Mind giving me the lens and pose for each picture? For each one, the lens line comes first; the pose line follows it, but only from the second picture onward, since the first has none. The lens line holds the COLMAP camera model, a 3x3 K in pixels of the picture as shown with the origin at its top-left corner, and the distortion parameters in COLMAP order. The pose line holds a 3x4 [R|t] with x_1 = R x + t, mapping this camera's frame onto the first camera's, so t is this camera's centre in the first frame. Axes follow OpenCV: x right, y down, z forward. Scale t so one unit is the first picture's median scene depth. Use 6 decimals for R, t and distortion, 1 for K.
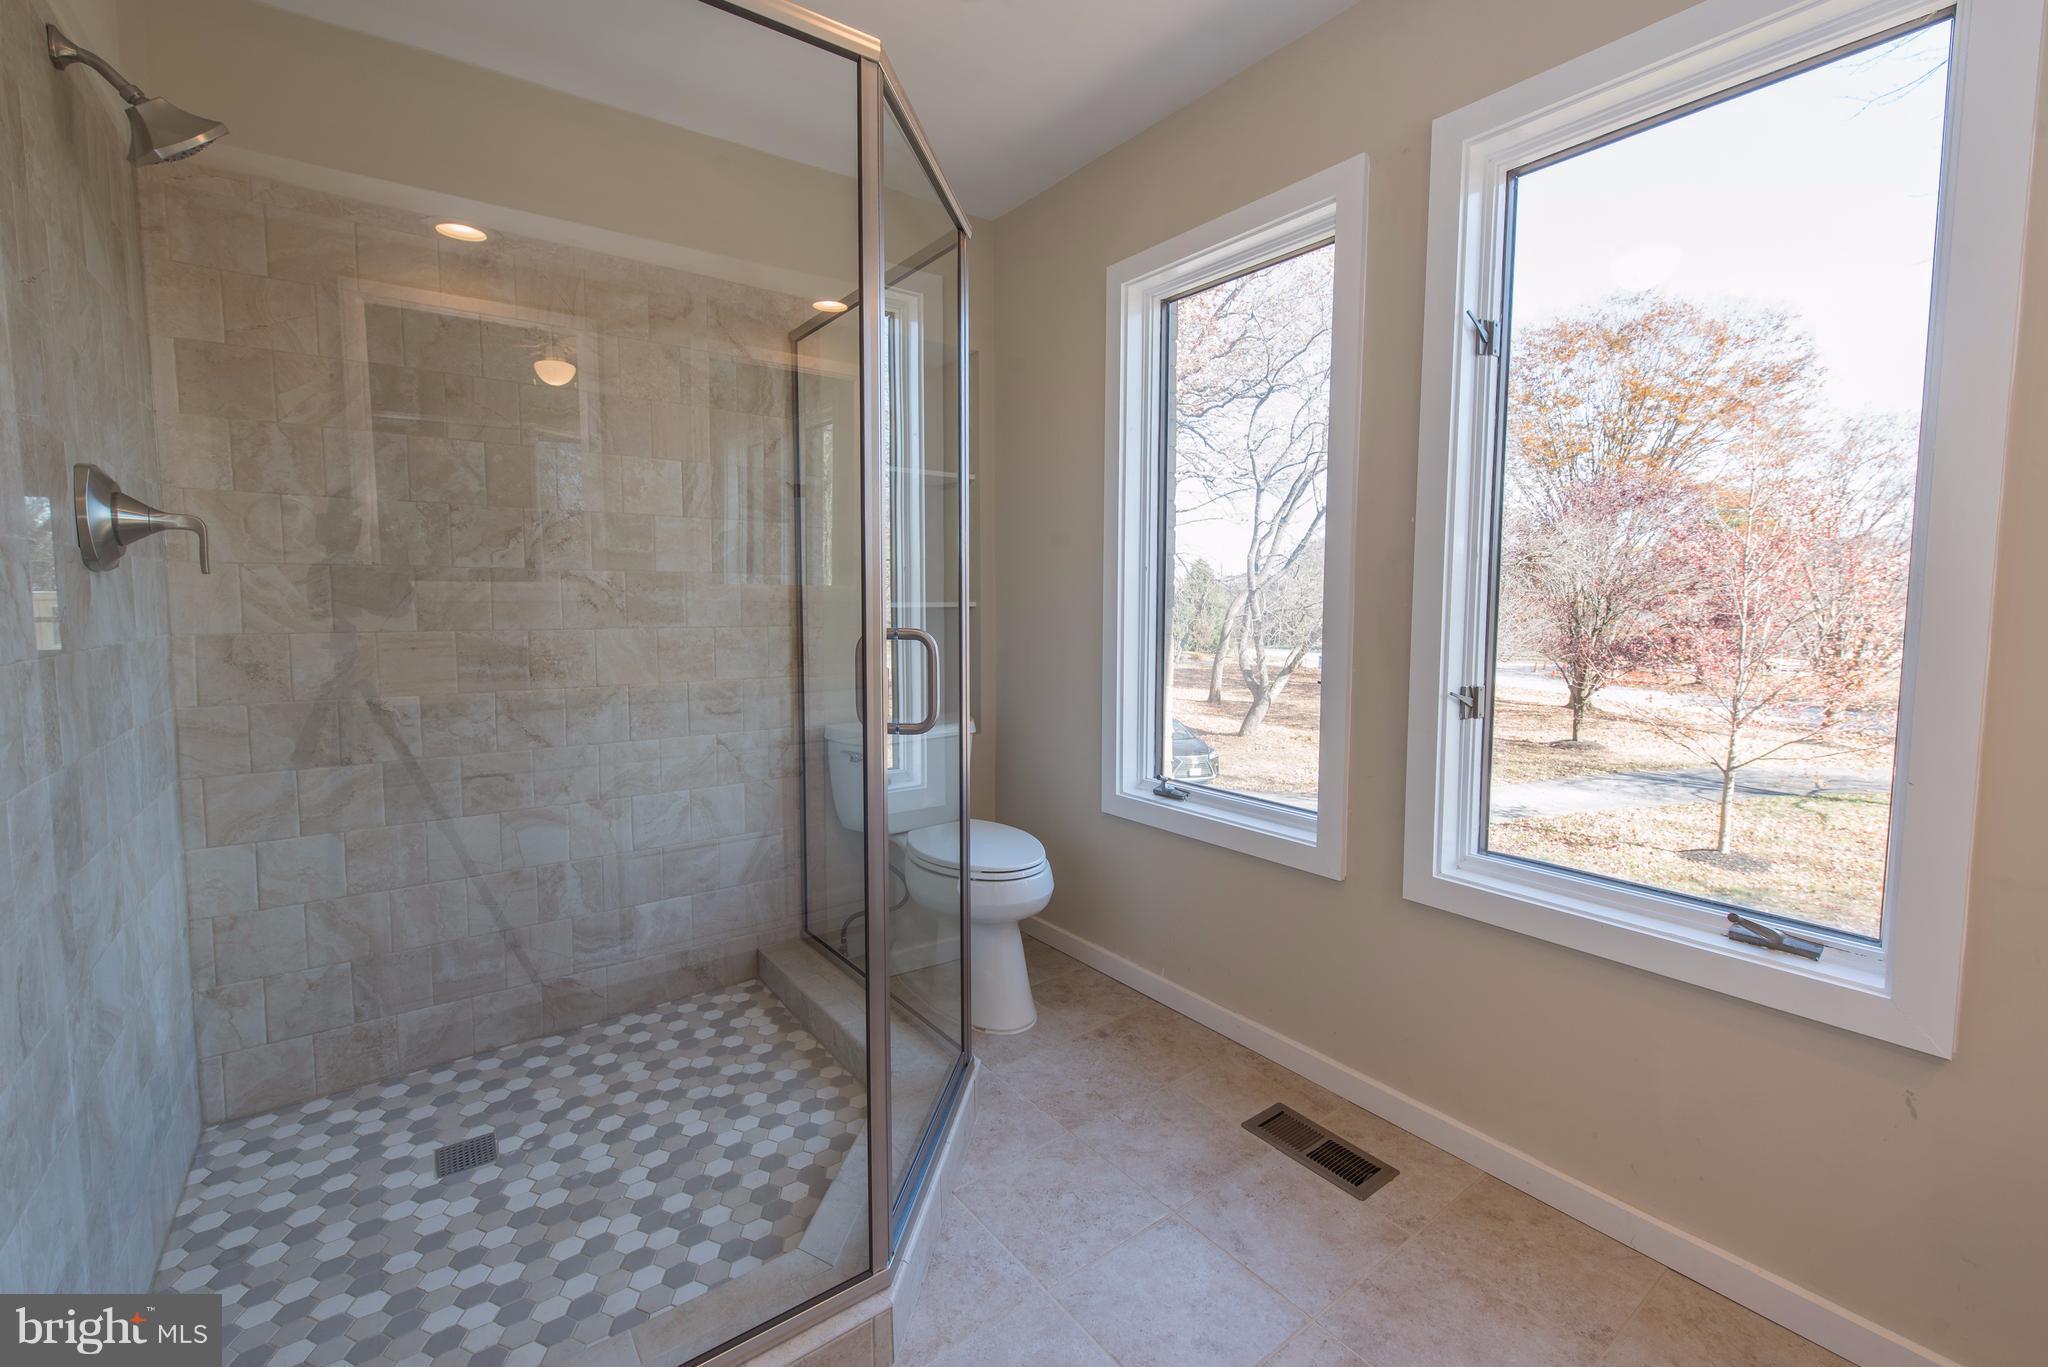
lens RADIAL K [[863.6, 0, 1022.4], [0, 863.6, 666.1], [0, 0, 1]] dist [0.002960, -0.000069]
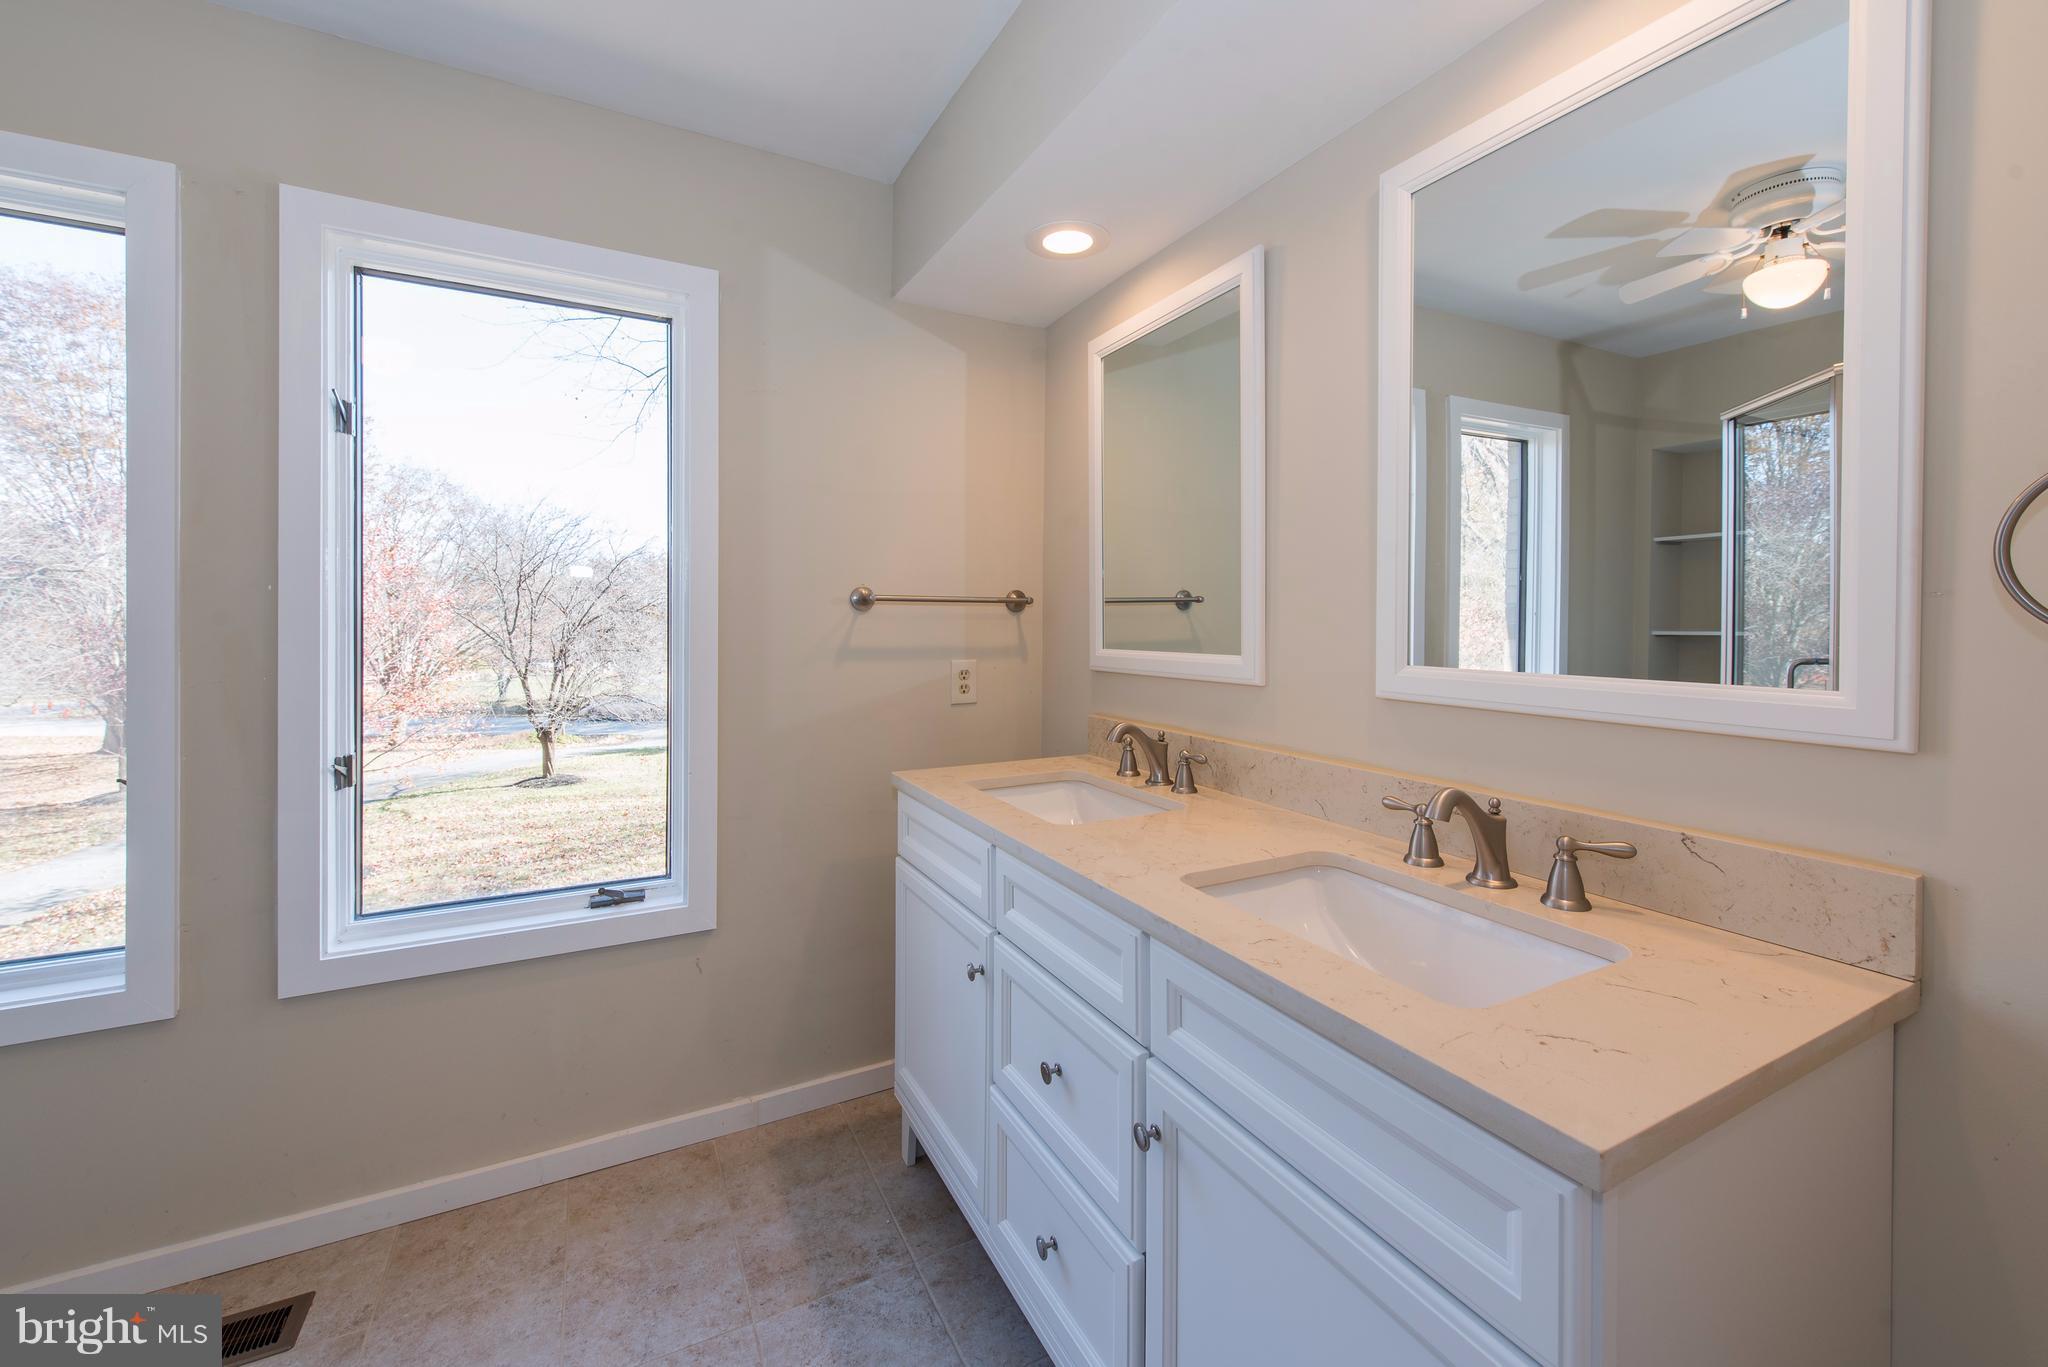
lens RADIAL K [[828.2, 0, 1042.4], [0, 828.2, 625.8], [0, 0, 1]] dist [-0.003069, -0.000282]
pose [[0.137208, -0.005976, 0.990524, -0.322468], [0.073622, 0.997277, -0.004181, -0.063427], [-0.987803, 0.073498, 0.137274, 0.058406]]
